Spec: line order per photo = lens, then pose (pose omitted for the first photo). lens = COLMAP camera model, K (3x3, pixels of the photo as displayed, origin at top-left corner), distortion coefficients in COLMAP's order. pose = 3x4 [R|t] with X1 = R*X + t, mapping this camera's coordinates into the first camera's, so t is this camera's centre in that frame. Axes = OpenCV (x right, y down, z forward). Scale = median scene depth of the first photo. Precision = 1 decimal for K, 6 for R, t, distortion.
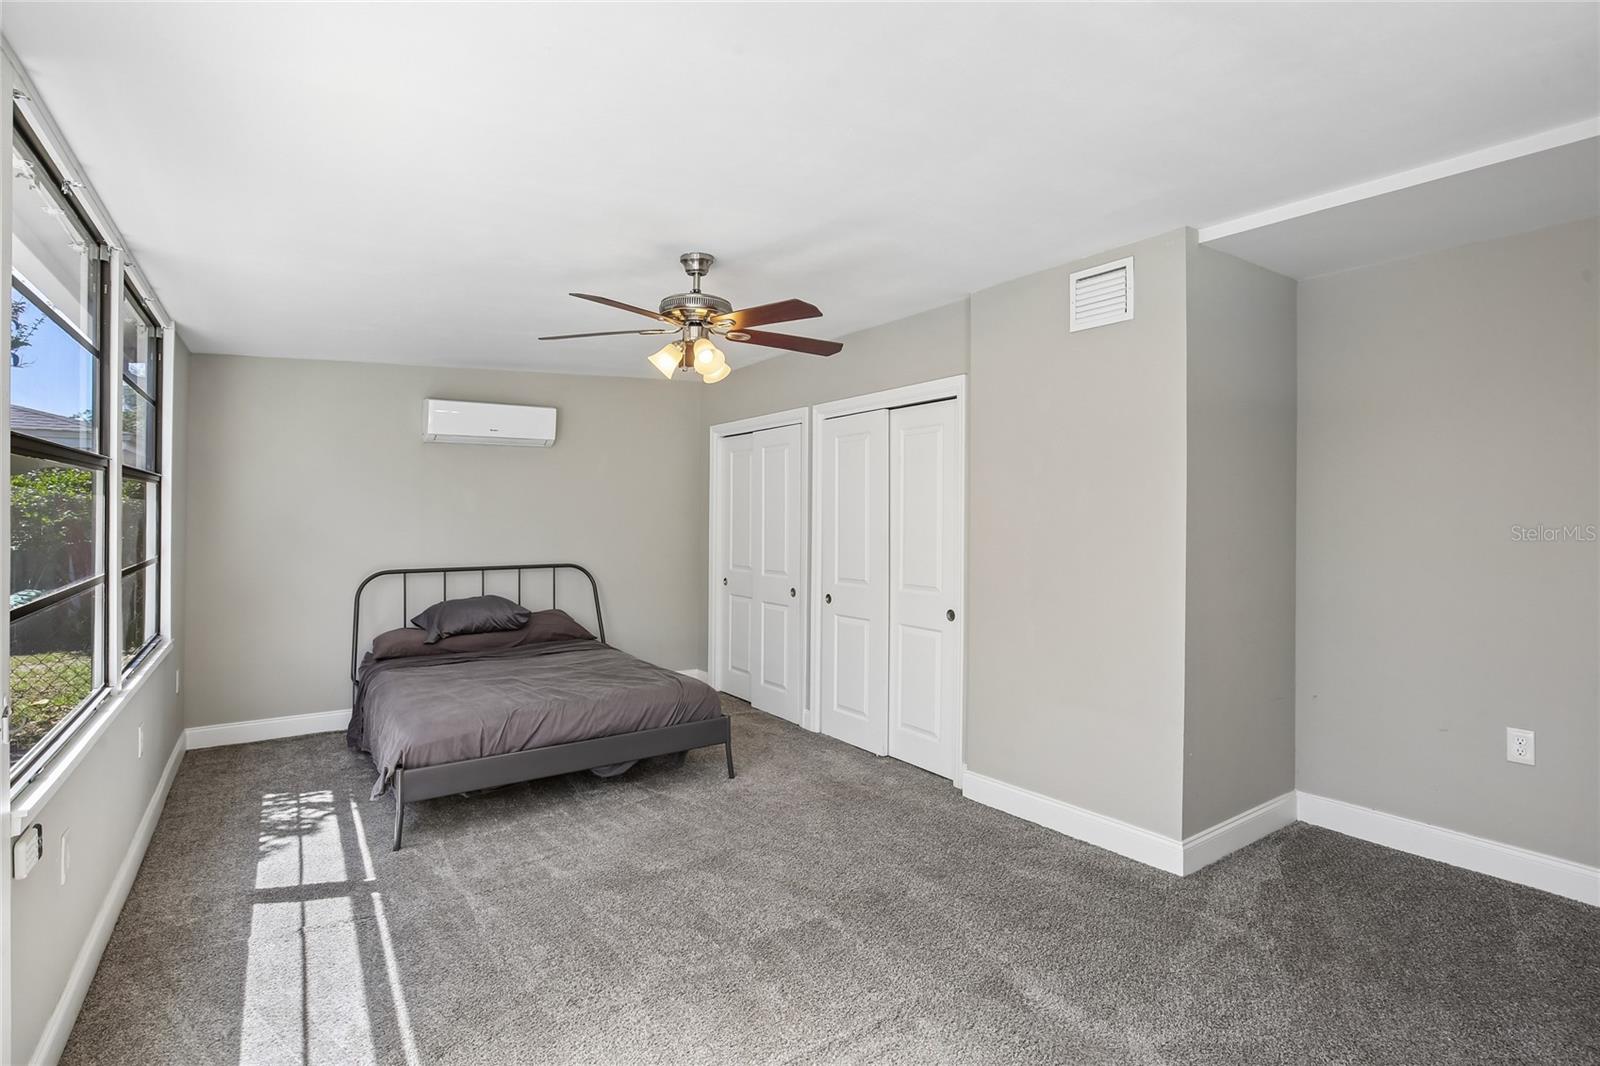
lens RADIAL K [[804.1, 0, 786.7], [0, 804.1, 523.7], [0, 0, 1]] dist [-0.020145, 0.004206]
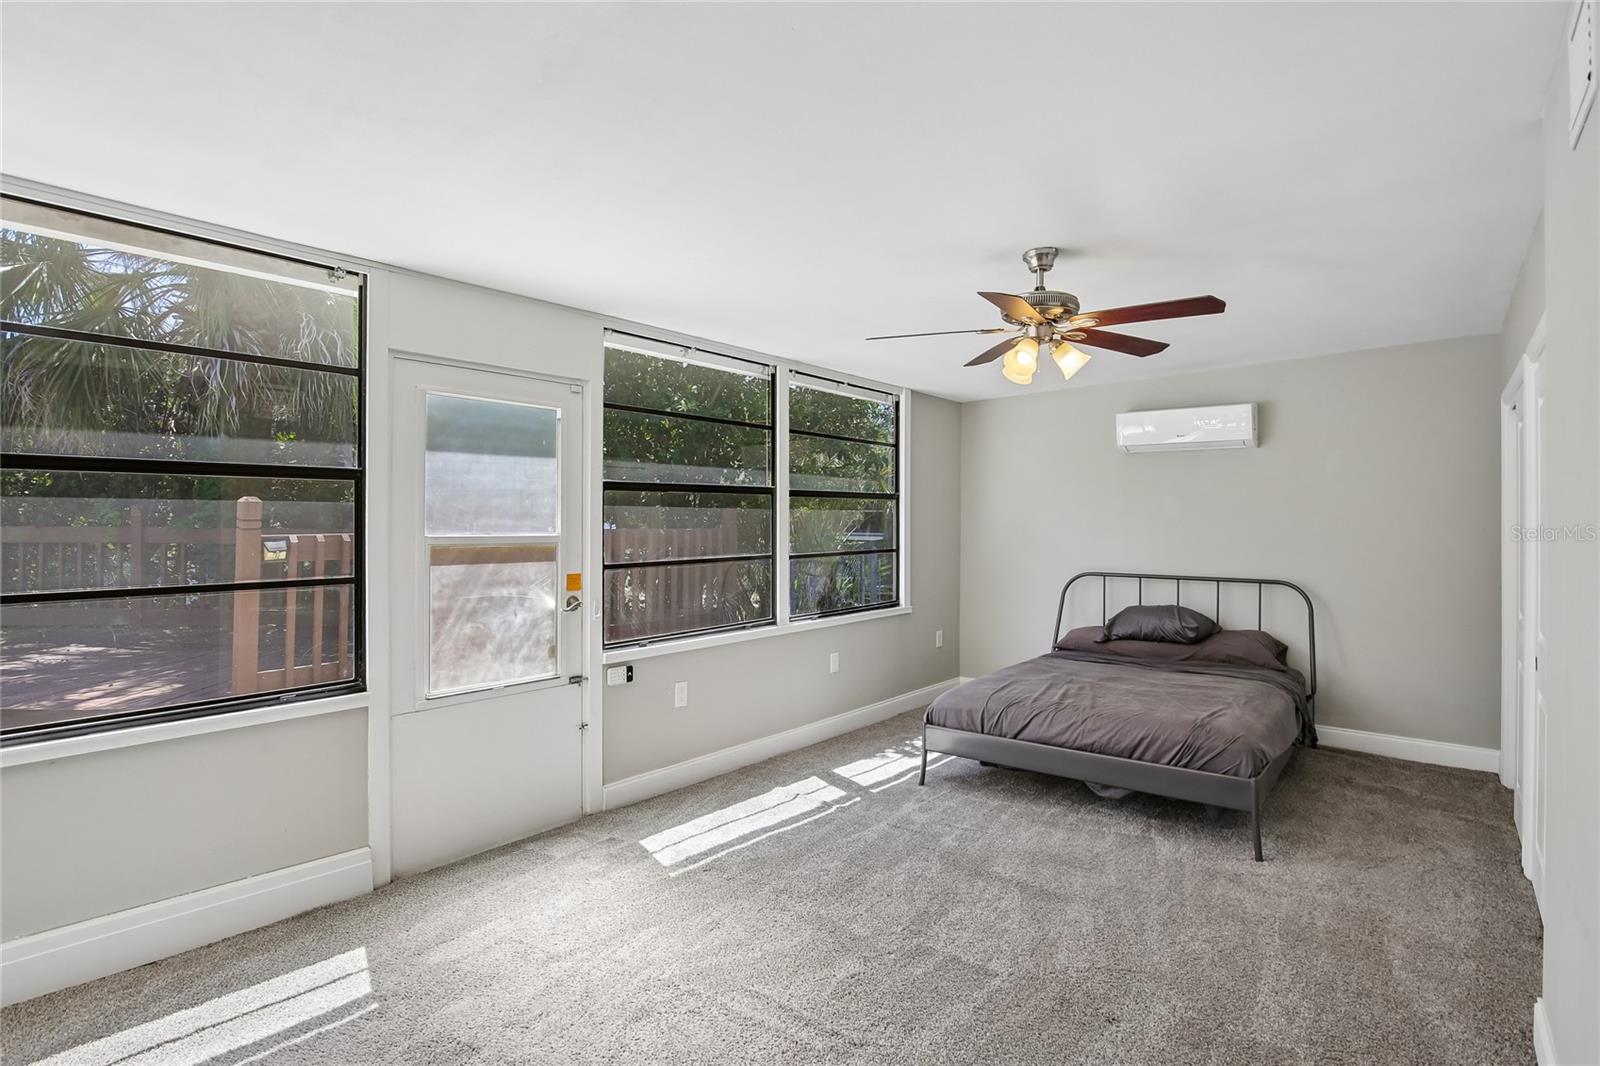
lens RADIAL K [[804.1, 0, 784.4], [0, 804.1, 524.5], [0, 0, 1]] dist [-0.020145, 0.004206]
pose [[0.306591, 0.009548, -0.951793, 0.633080], [-0.018042, 0.999828, 0.004218, -0.006751], [0.951670, 0.015879, 0.306711, 0.380646]]
